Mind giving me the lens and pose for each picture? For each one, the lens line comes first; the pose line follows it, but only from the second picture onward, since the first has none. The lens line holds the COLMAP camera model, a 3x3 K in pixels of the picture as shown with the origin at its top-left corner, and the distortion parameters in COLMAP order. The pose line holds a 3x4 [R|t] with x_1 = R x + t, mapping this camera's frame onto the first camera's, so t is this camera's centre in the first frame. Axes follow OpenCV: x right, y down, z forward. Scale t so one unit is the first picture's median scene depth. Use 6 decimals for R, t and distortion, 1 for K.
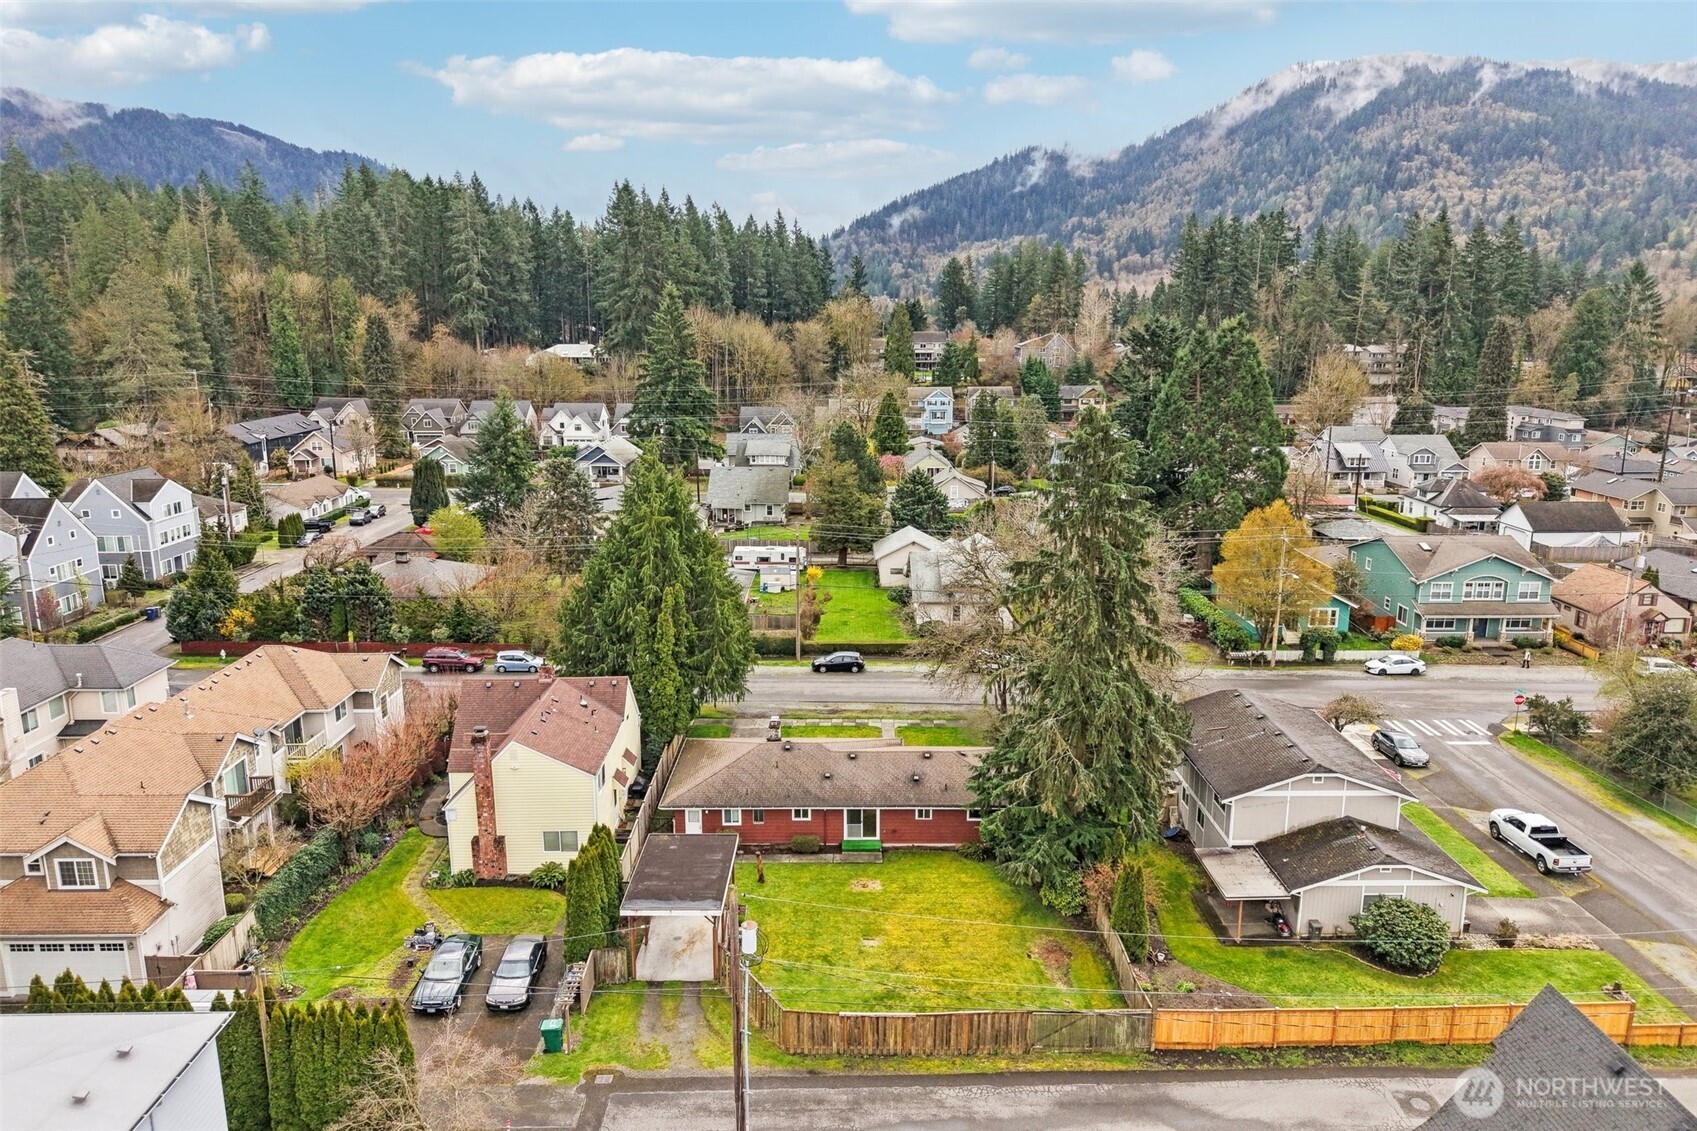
lens RADIAL K [[1154.9, 0, 848.5], [0, 1154.9, 565.5], [0, 0, 1]] dist [0.025667, -0.028397]
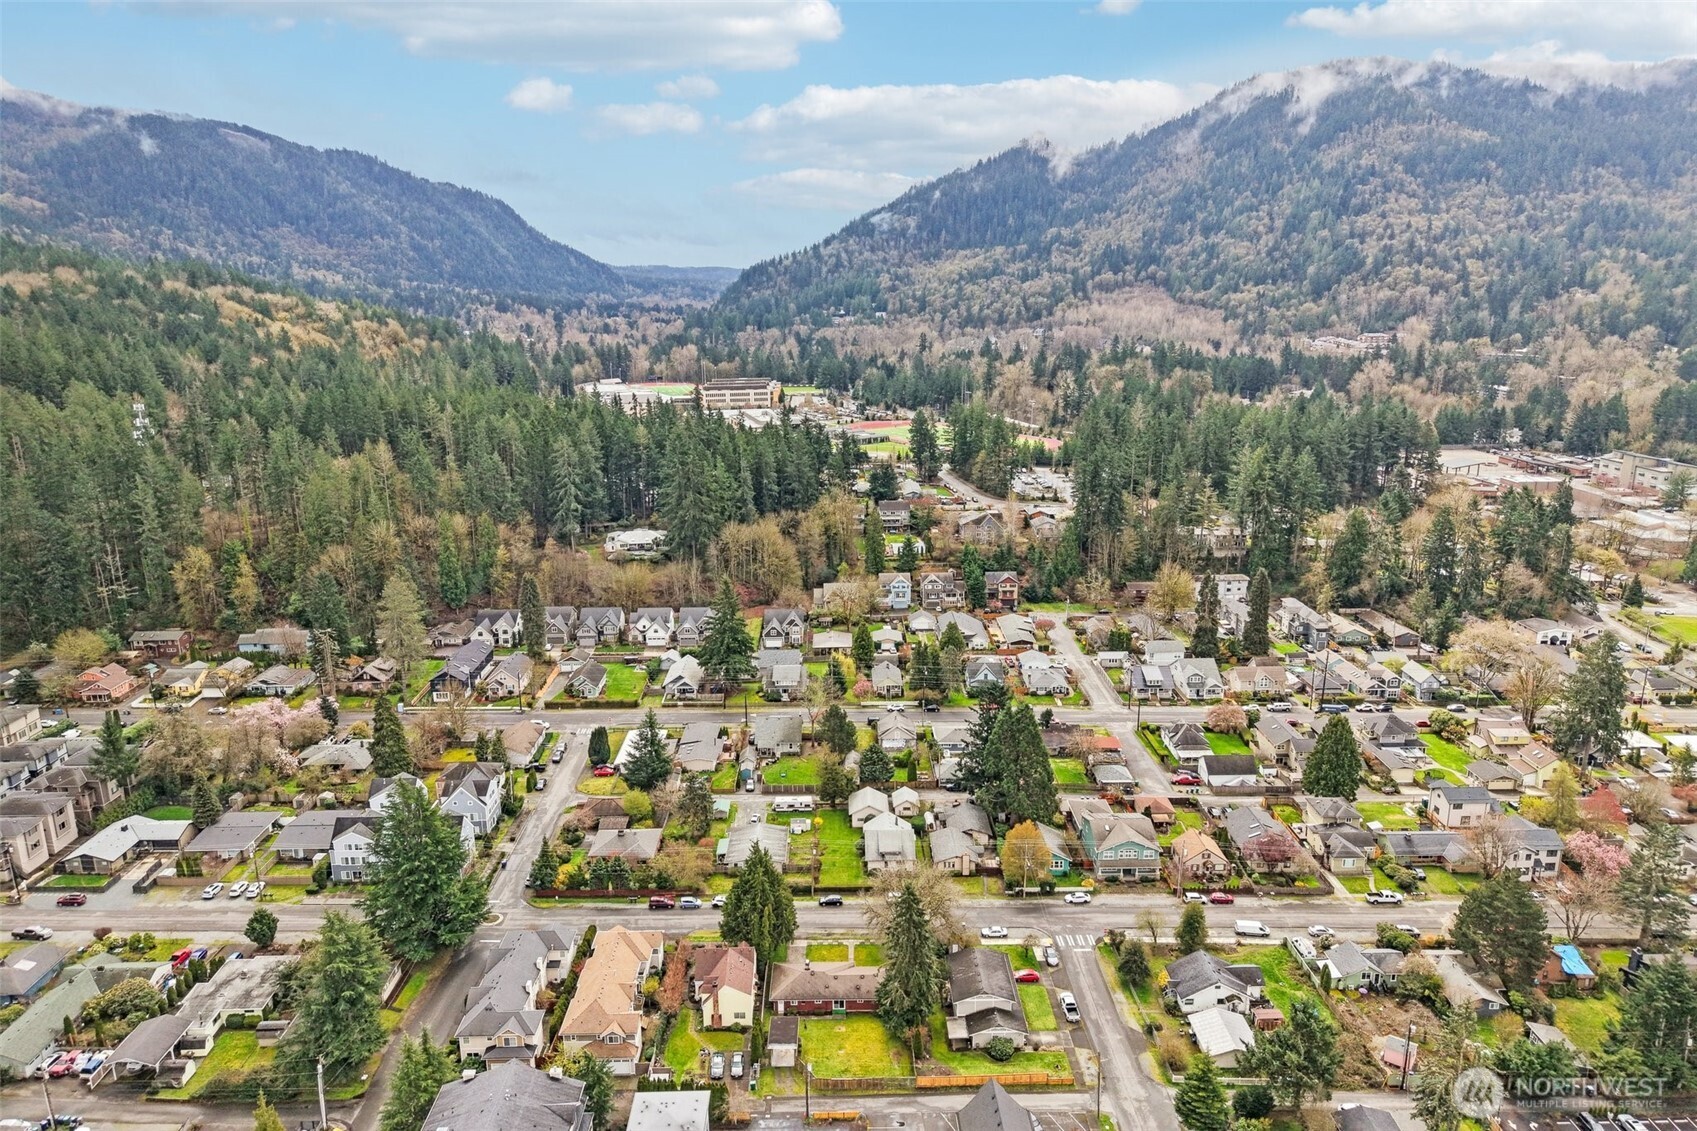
lens RADIAL K [[1154.9, 0, 848.5], [0, 1154.9, 565.5], [0, 0, 1]] dist [0.025667, -0.028397]
pose [[0.999948, -0.008782, 0.005268, 0.015800], [0.008604, 0.999421, 0.032918, -0.516942], [-0.005554, -0.032871, 0.999444, -0.995548]]
